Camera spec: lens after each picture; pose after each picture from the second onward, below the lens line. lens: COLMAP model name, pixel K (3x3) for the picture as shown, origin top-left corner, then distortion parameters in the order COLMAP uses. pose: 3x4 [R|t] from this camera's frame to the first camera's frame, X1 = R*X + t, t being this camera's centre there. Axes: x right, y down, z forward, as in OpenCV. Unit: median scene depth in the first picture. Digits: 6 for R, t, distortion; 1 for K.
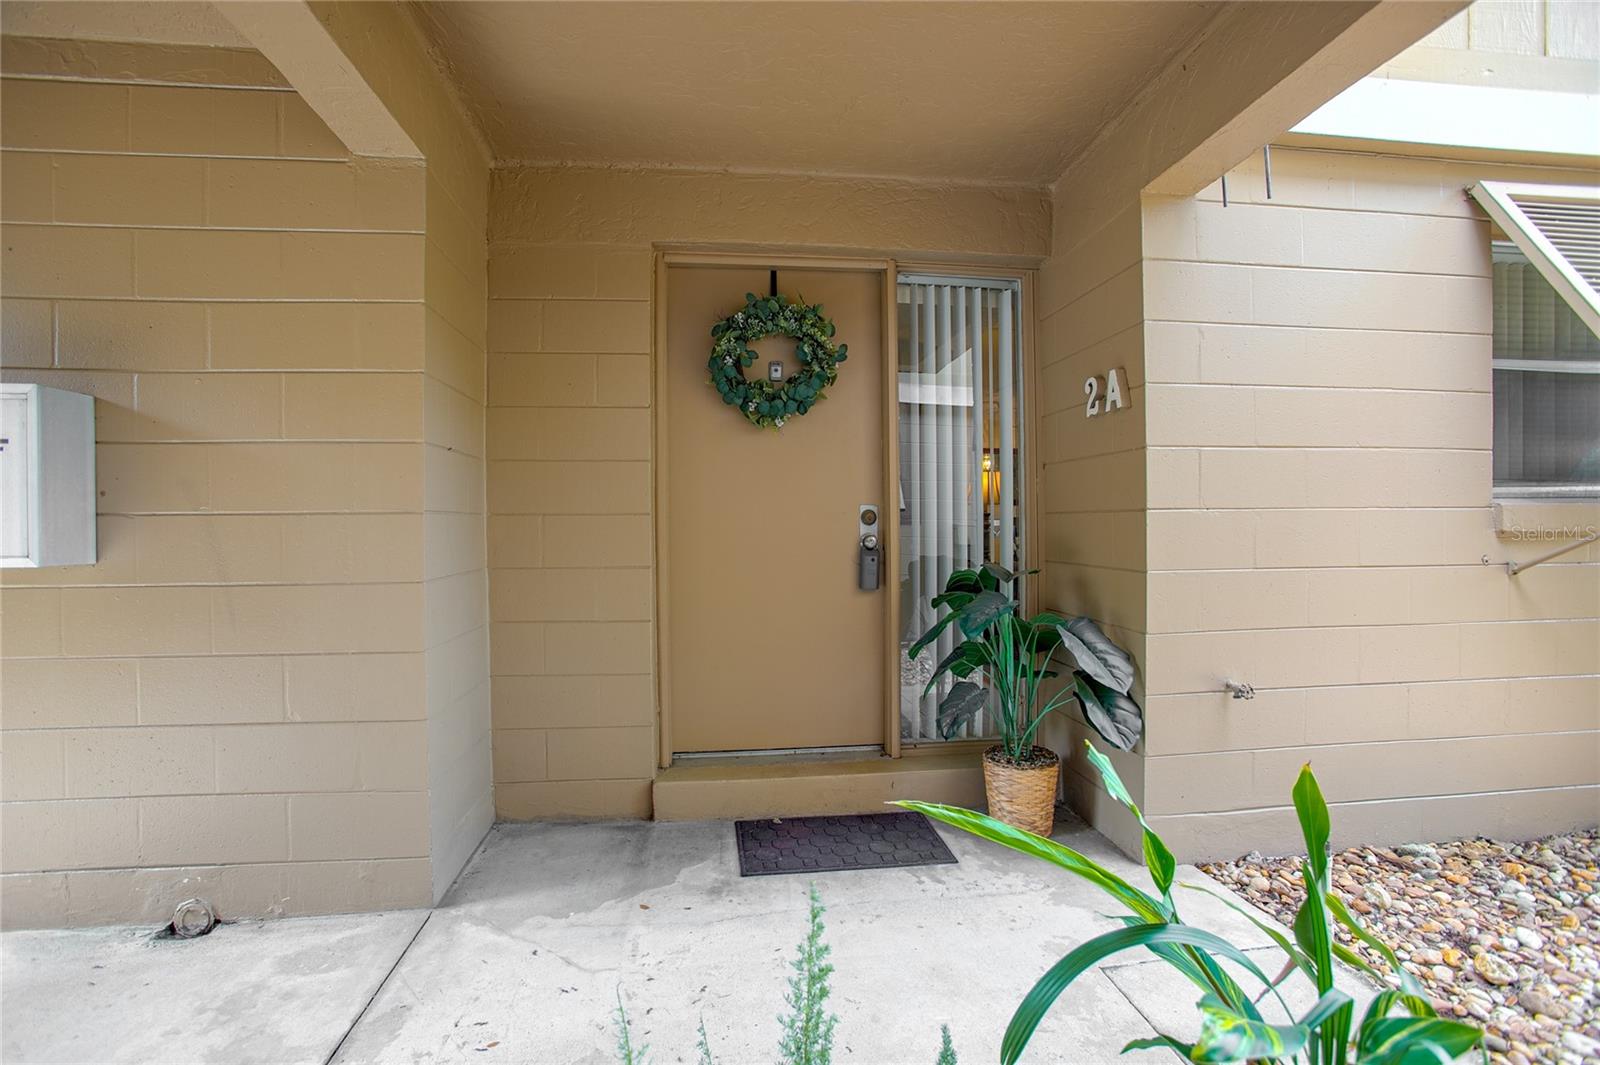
lens RADIAL K [[732.0, 0, 800.0], [0, 732.0, 532.5], [0, 0, 1]] dist [-0.074493, 0.031552]
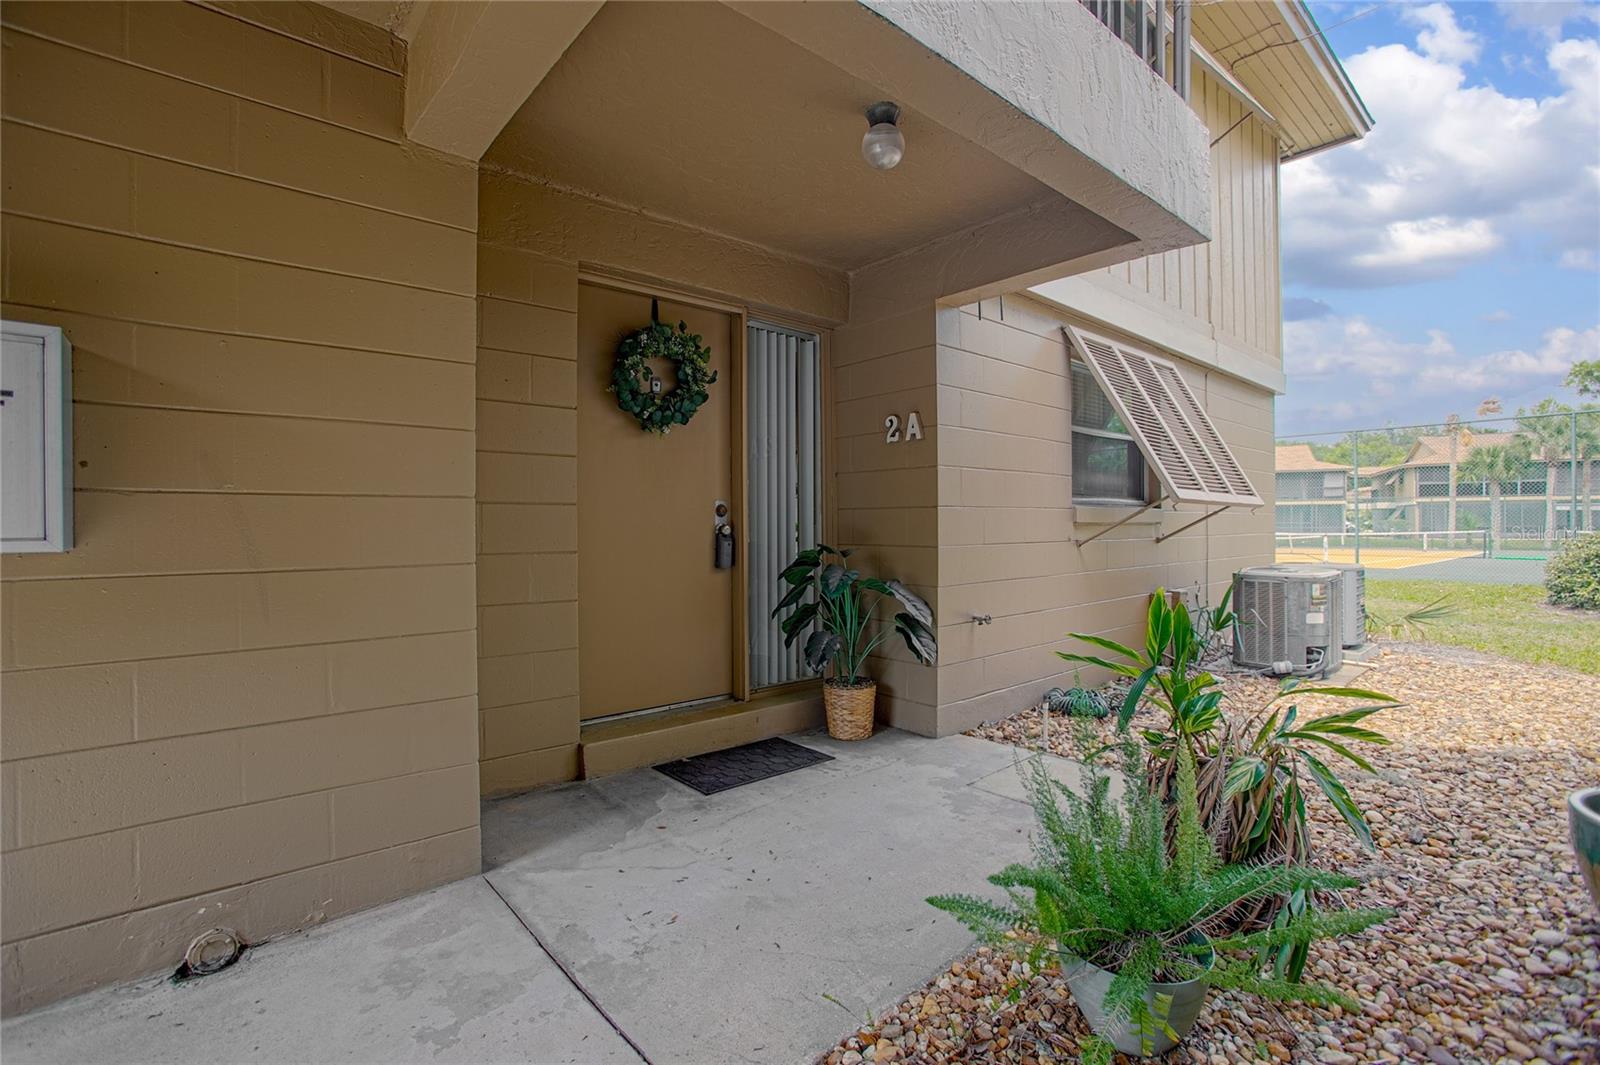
lens RADIAL K [[732.0, 0, 800.0], [0, 732.0, 532.5], [0, 0, 1]] dist [-0.074493, 0.031552]
pose [[0.824963, -0.003437, 0.565176, -0.619967], [0.005984, 0.999979, -0.002654, 0.025553], [-0.565155, 0.005571, 0.824966, -0.120843]]
